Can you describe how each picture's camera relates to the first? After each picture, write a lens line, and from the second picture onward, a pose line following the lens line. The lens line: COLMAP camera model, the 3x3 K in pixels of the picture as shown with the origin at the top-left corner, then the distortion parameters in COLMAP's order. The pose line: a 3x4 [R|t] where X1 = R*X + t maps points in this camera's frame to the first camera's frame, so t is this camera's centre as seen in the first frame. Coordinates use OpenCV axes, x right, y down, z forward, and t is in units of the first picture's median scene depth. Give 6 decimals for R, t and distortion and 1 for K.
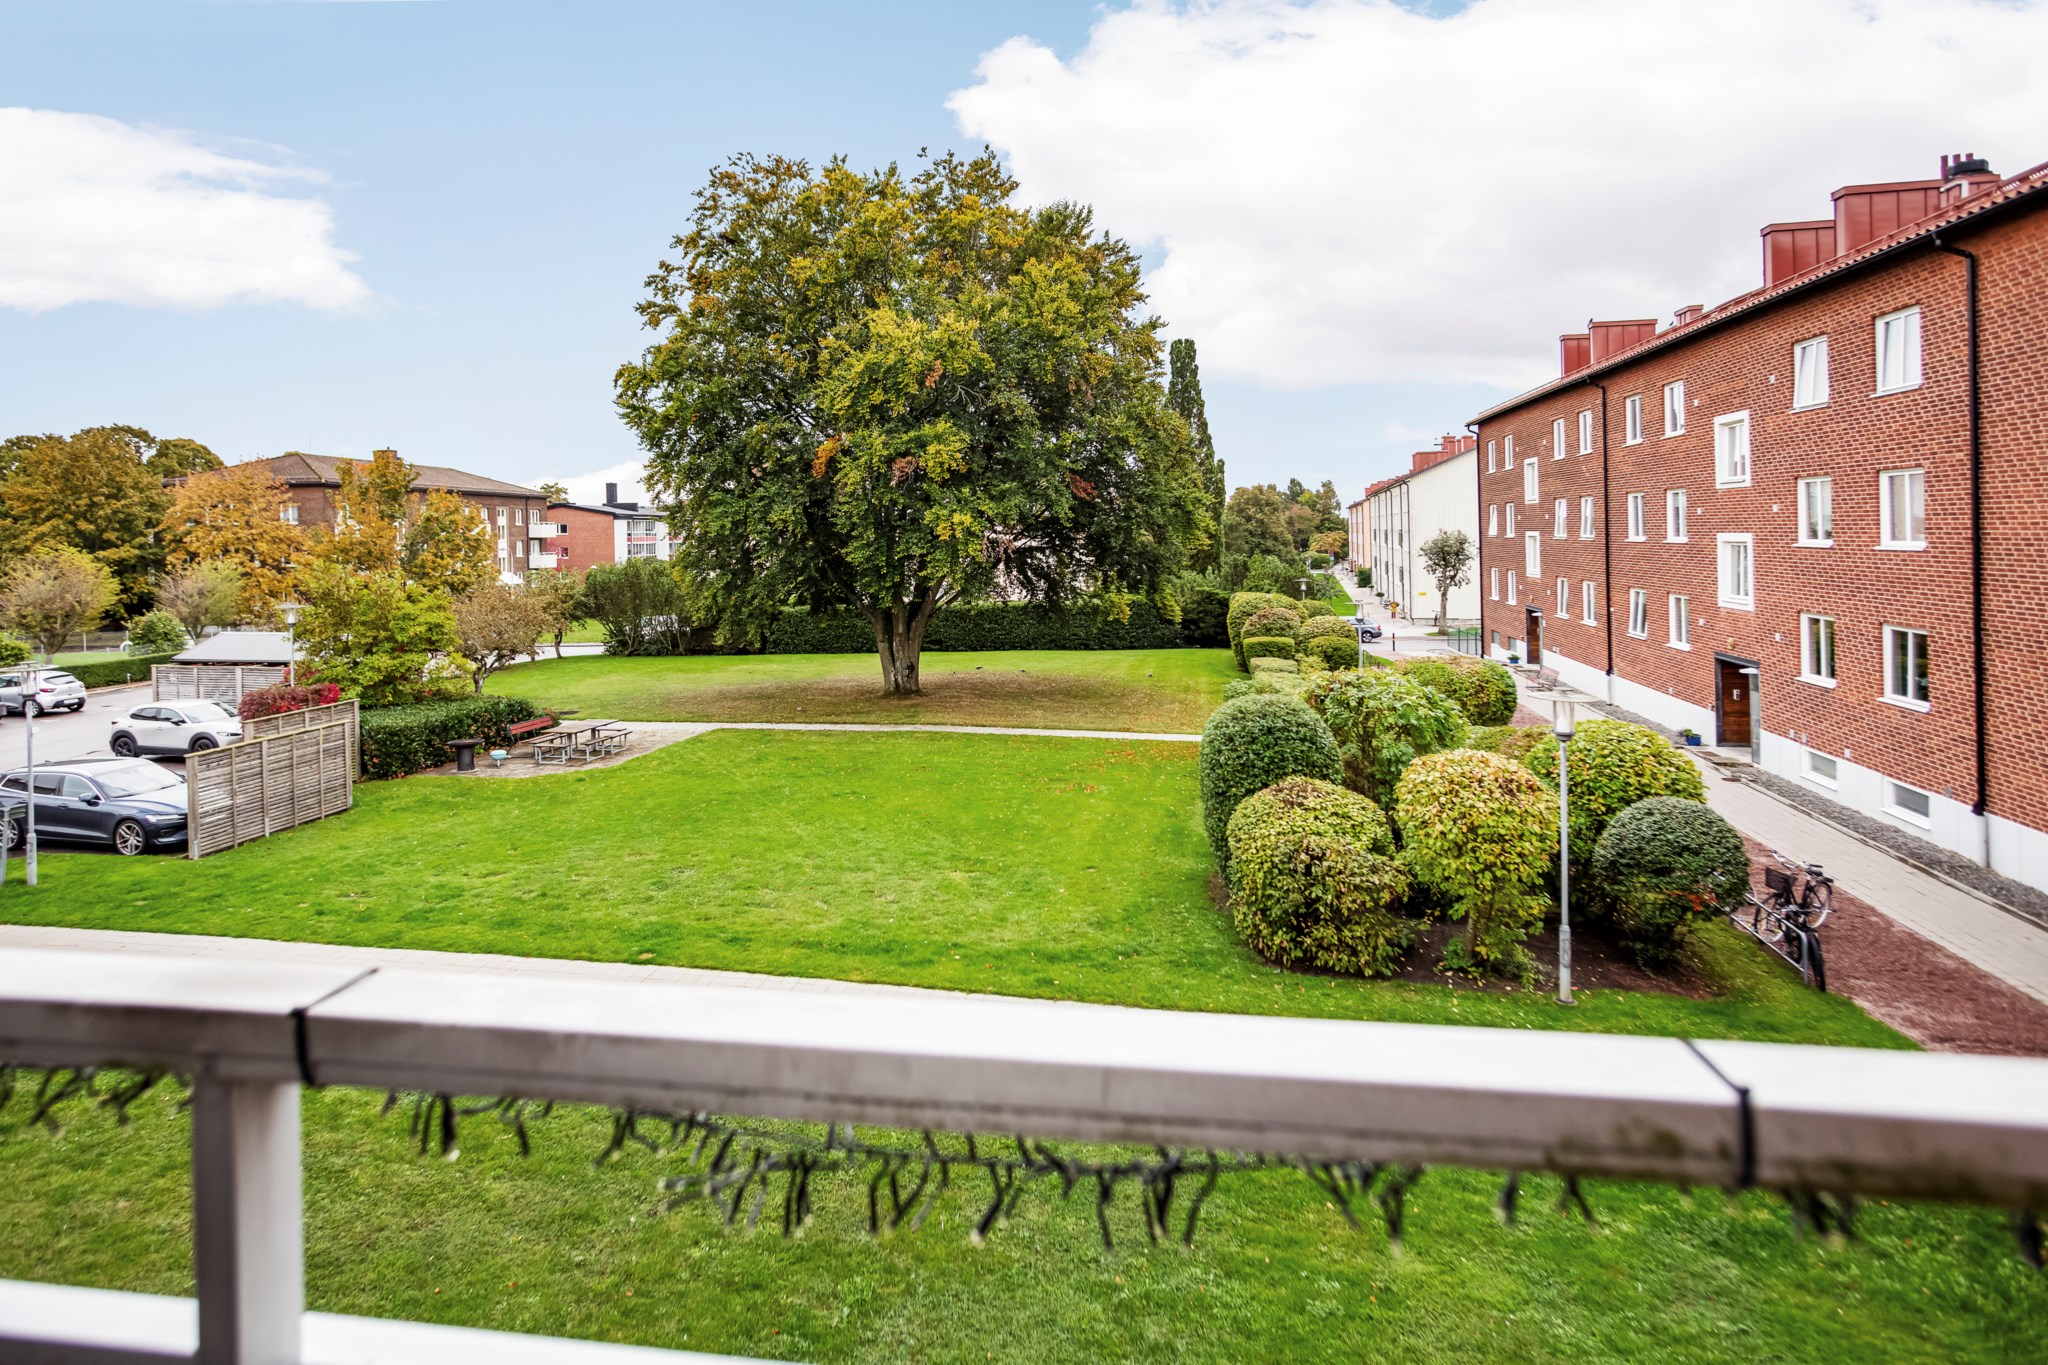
lens RADIAL K [[1094.7, 0, 1030.1], [0, 1094.7, 549.5], [0, 0, 1]] dist [0.003878, 0.004058]
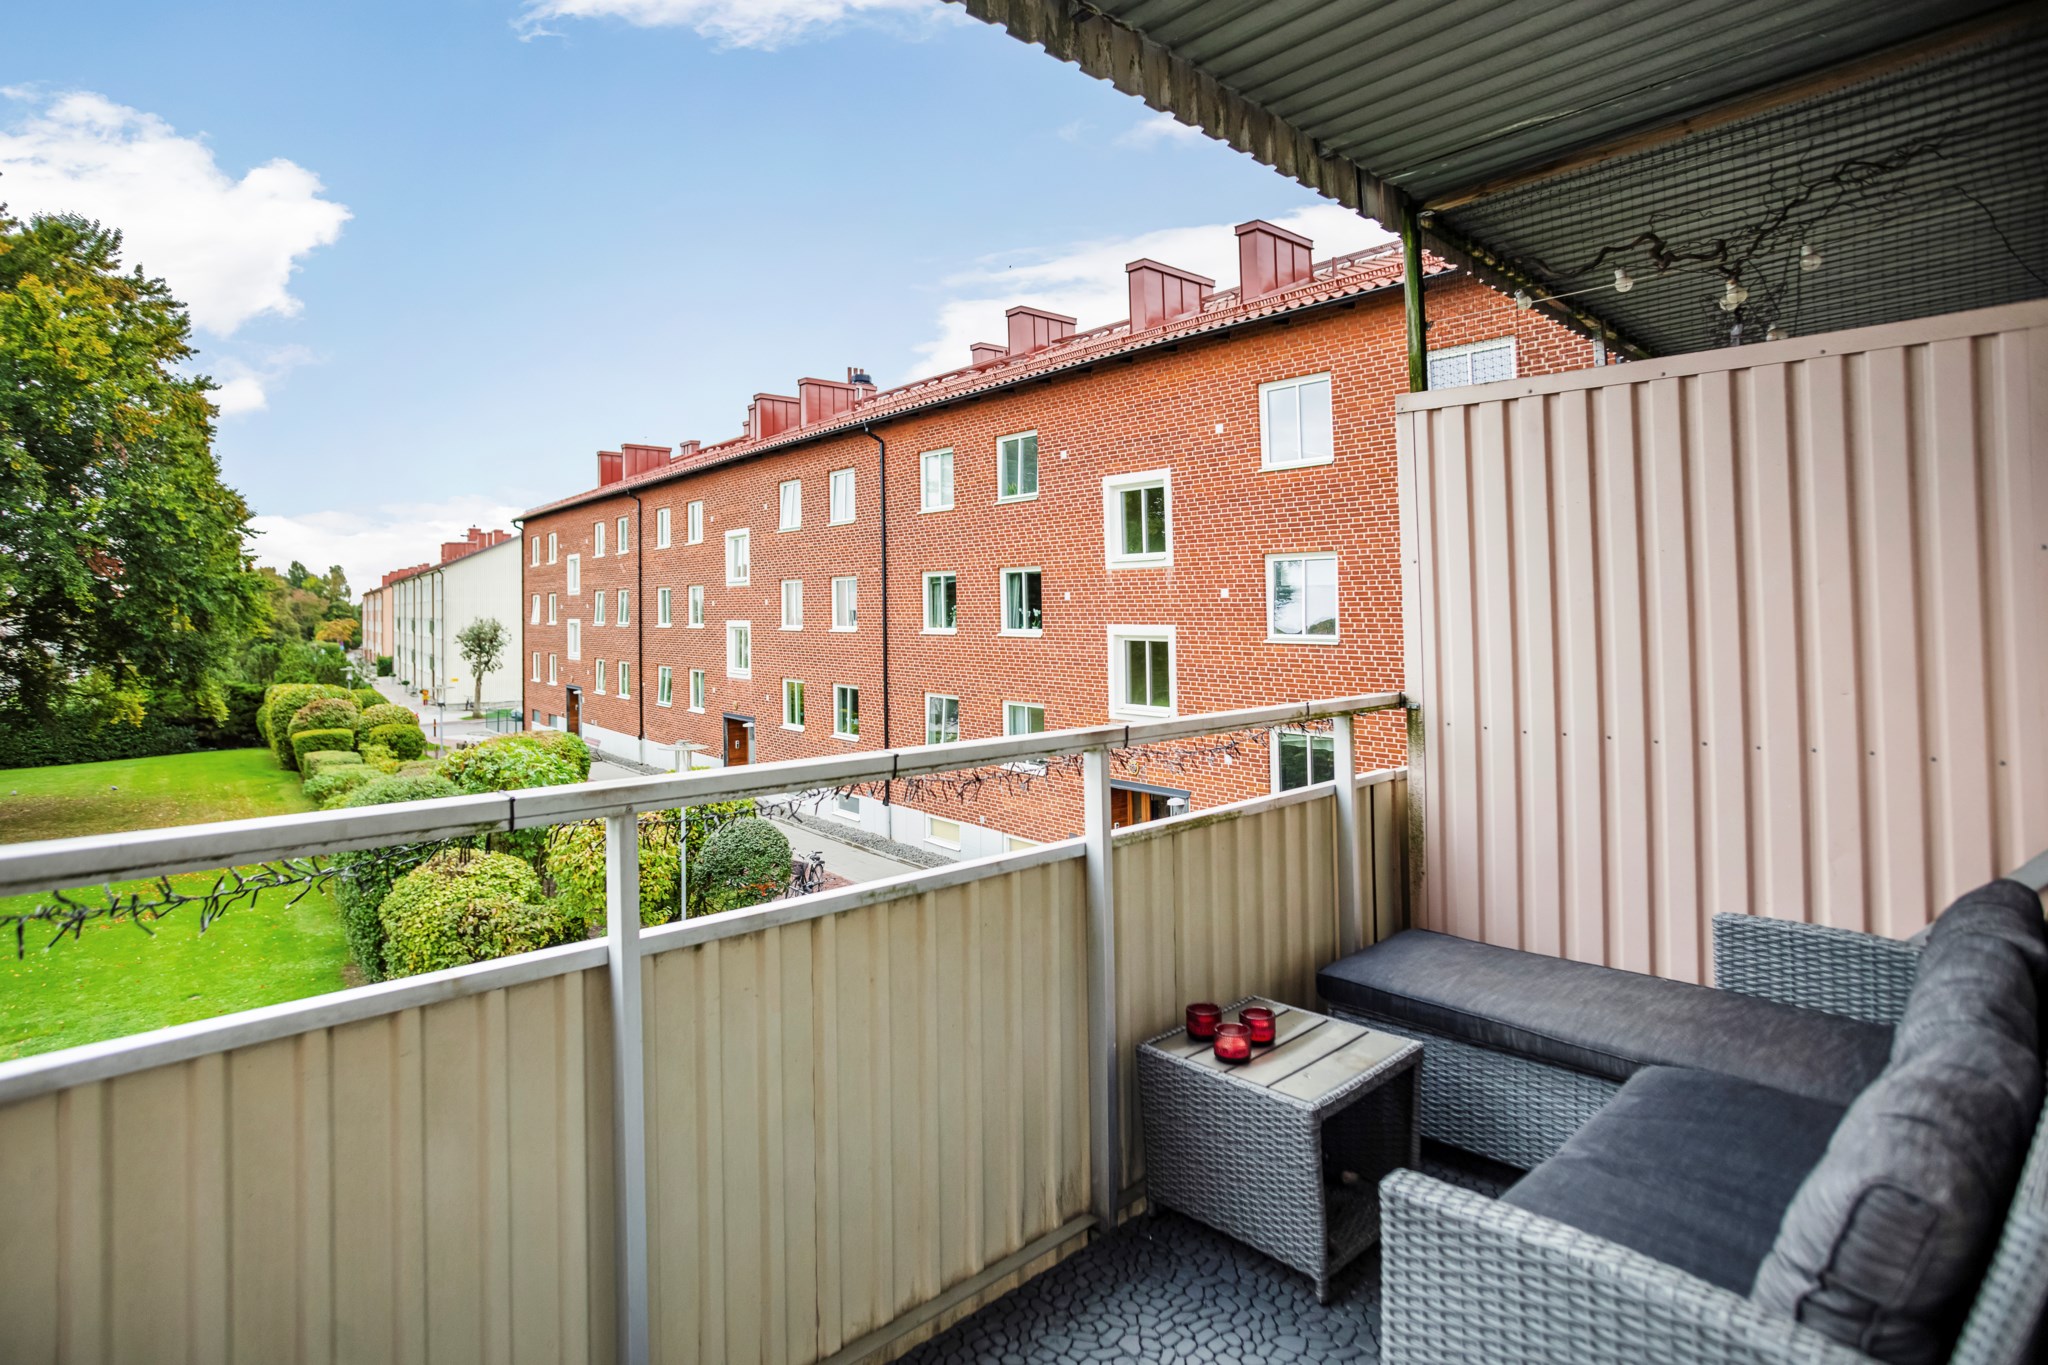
lens RADIAL K [[1061.9, 0, 1009.5], [0, 1061.9, 609.6], [0, 0, 1]] dist [0.005331, 0.003544]
pose [[0.616316, 0.011217, 0.787419, -0.155222], [0.011224, 0.999672, -0.023026, 0.004436], [-0.787419, 0.023029, 0.615988, -0.039392]]
